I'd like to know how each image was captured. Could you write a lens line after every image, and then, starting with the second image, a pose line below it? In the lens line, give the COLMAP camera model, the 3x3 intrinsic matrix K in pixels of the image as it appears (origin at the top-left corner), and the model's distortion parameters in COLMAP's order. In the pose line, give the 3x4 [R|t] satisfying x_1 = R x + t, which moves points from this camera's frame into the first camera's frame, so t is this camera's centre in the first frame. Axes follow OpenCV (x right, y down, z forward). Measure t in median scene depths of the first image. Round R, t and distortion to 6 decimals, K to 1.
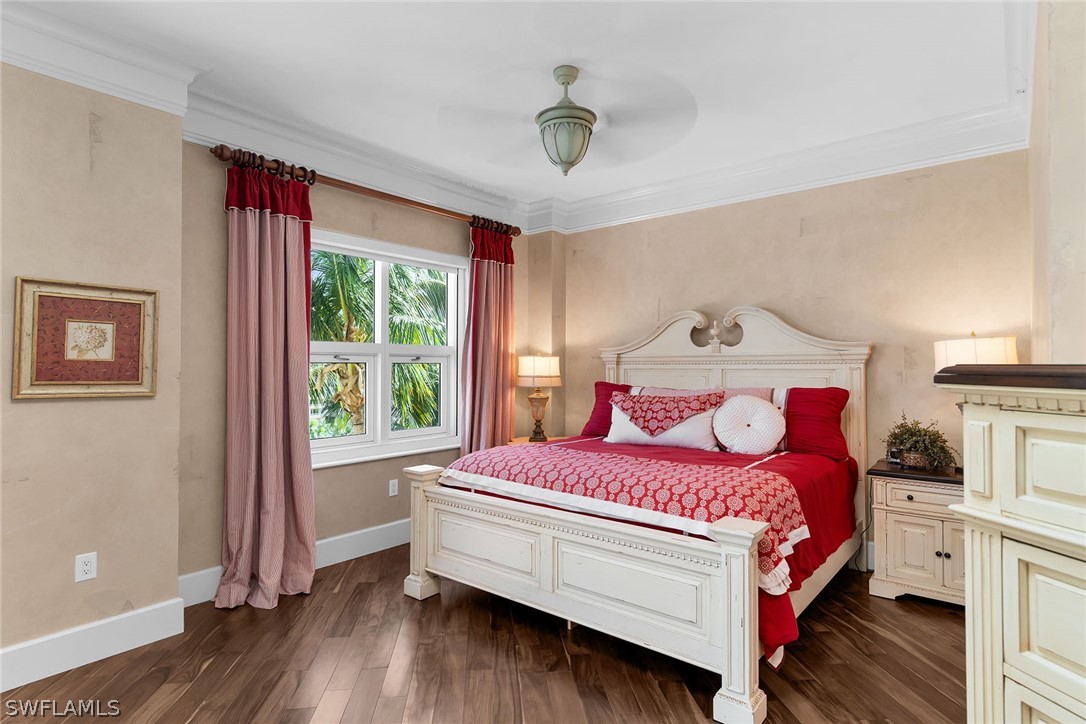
lens RADIAL K [[569.0, 0, 546.3], [0, 569.0, 356.5], [0, 0, 1]] dist [0.002347, 0.000520]
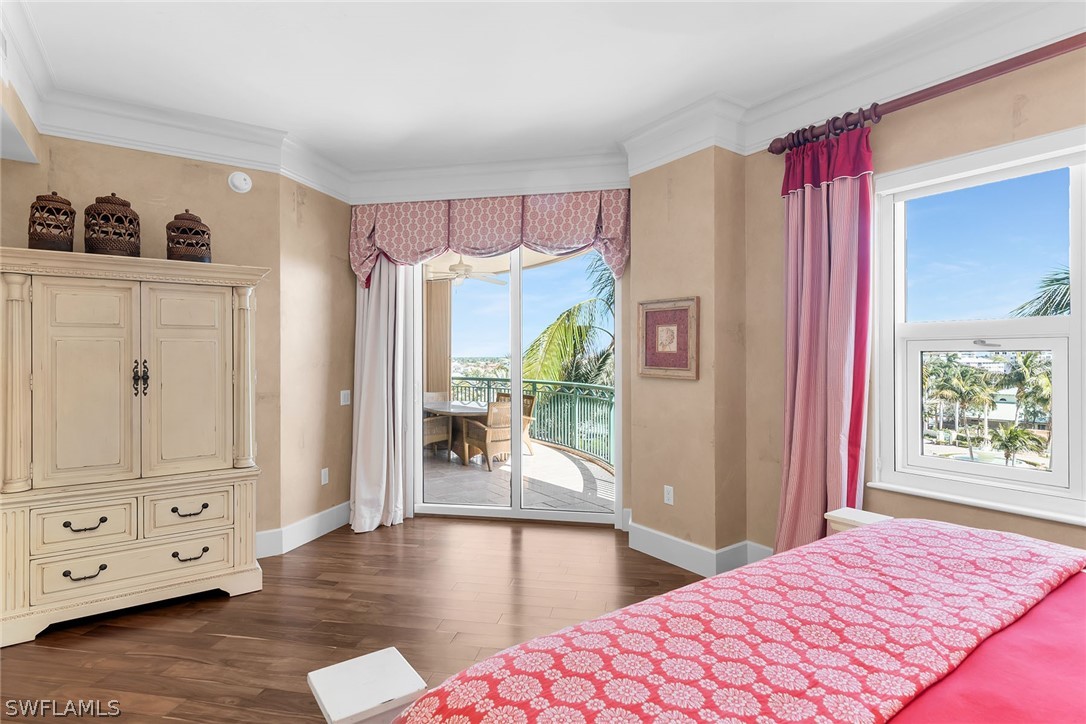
lens RADIAL K [[569.0, 0, 546.3], [0, 569.0, 356.5], [0, 0, 1]] dist [0.002347, 0.000520]
pose [[-0.281263, 0.003550, -0.959624, 0.631961], [0.019438, 0.999809, -0.001999, 0.013590], [0.959434, -0.019215, -0.281278, 1.066406]]
